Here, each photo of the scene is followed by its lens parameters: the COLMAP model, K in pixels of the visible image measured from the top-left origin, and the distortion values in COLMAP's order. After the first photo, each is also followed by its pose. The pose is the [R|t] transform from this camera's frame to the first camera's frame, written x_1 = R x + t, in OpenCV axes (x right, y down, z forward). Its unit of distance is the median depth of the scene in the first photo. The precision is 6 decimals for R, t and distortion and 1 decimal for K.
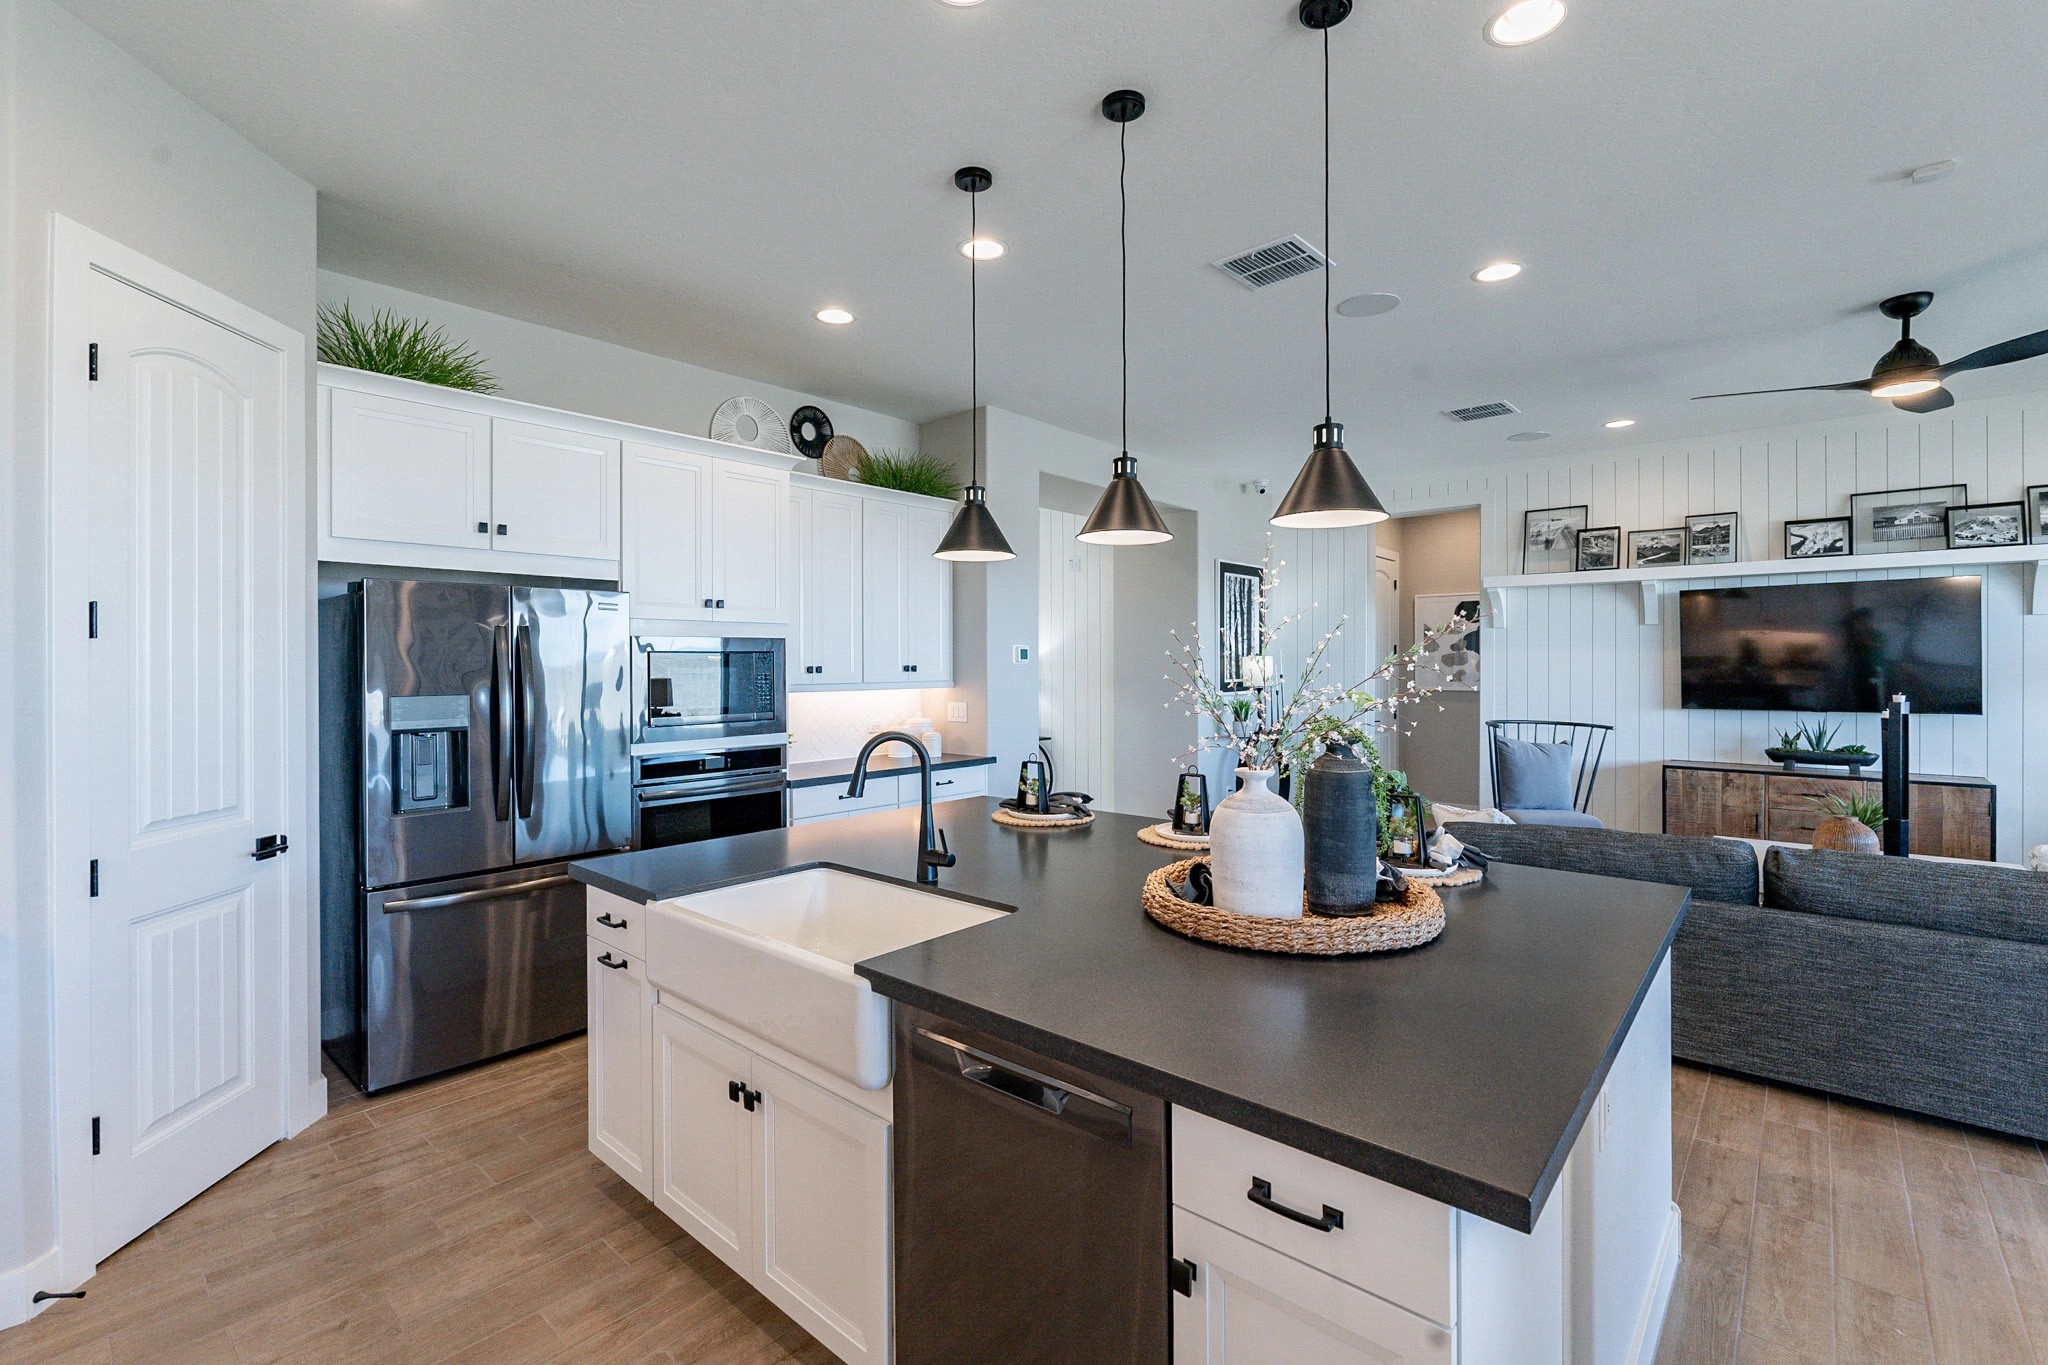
lens RADIAL K [[906.6, 0, 1021.5], [0, 906.6, 663.0], [0, 0, 1]] dist [-0.003216, -0.000650]
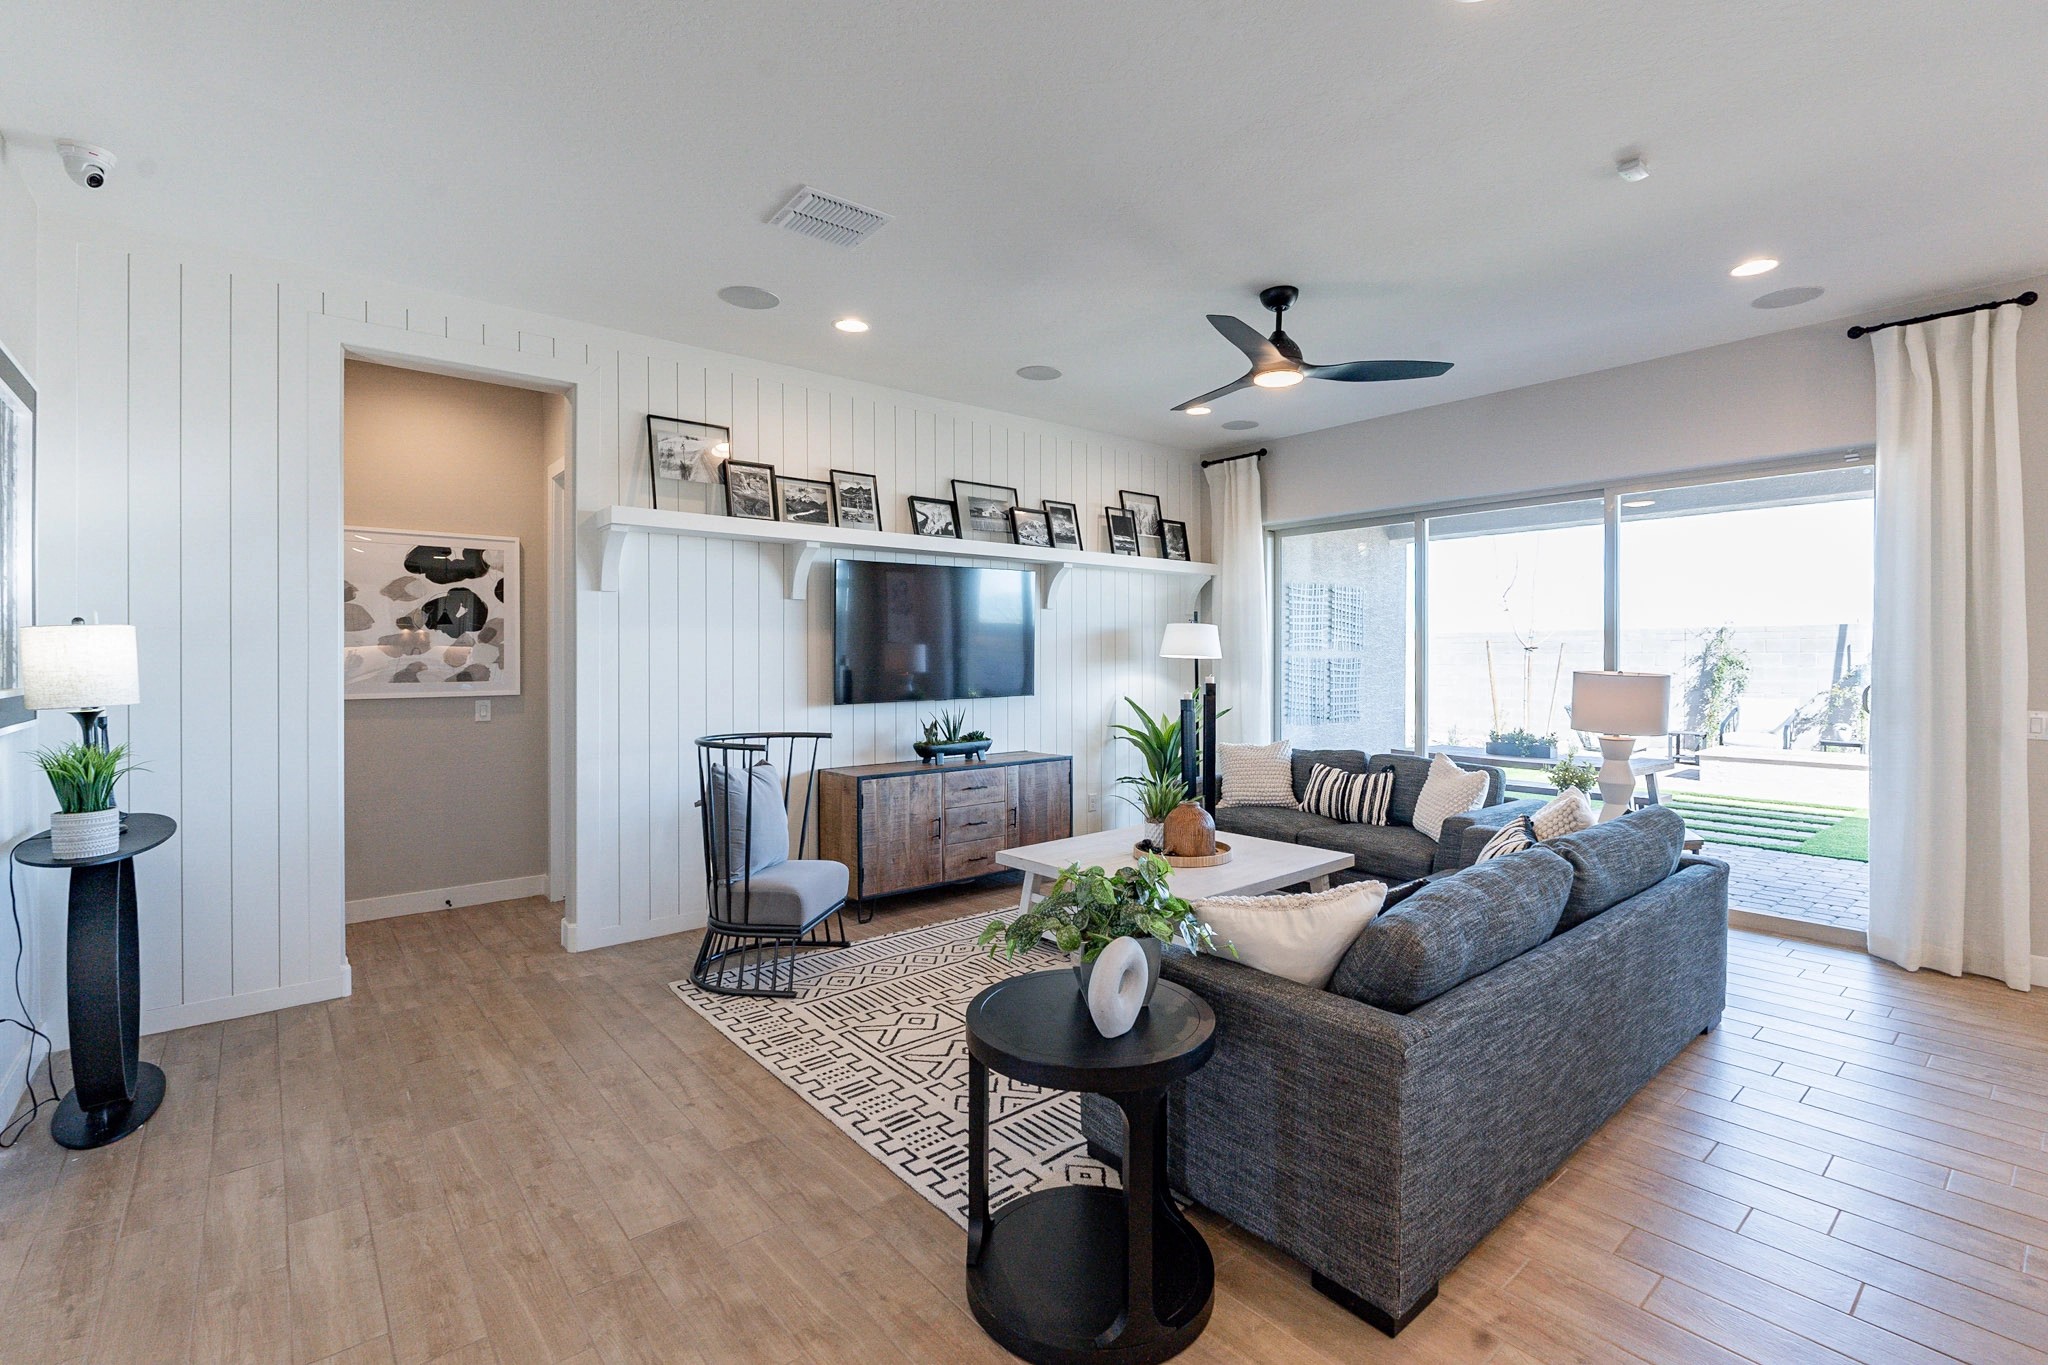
lens RADIAL K [[906.6, 0, 1017.0], [0, 906.6, 653.5], [0, 0, 1]] dist [-0.003216, -0.000650]
pose [[0.159368, 0.005634, 0.987203, -0.049855], [0.005386, 0.999964, -0.006576, 0.011129], [-0.987205, 0.006365, 0.159332, 0.711228]]
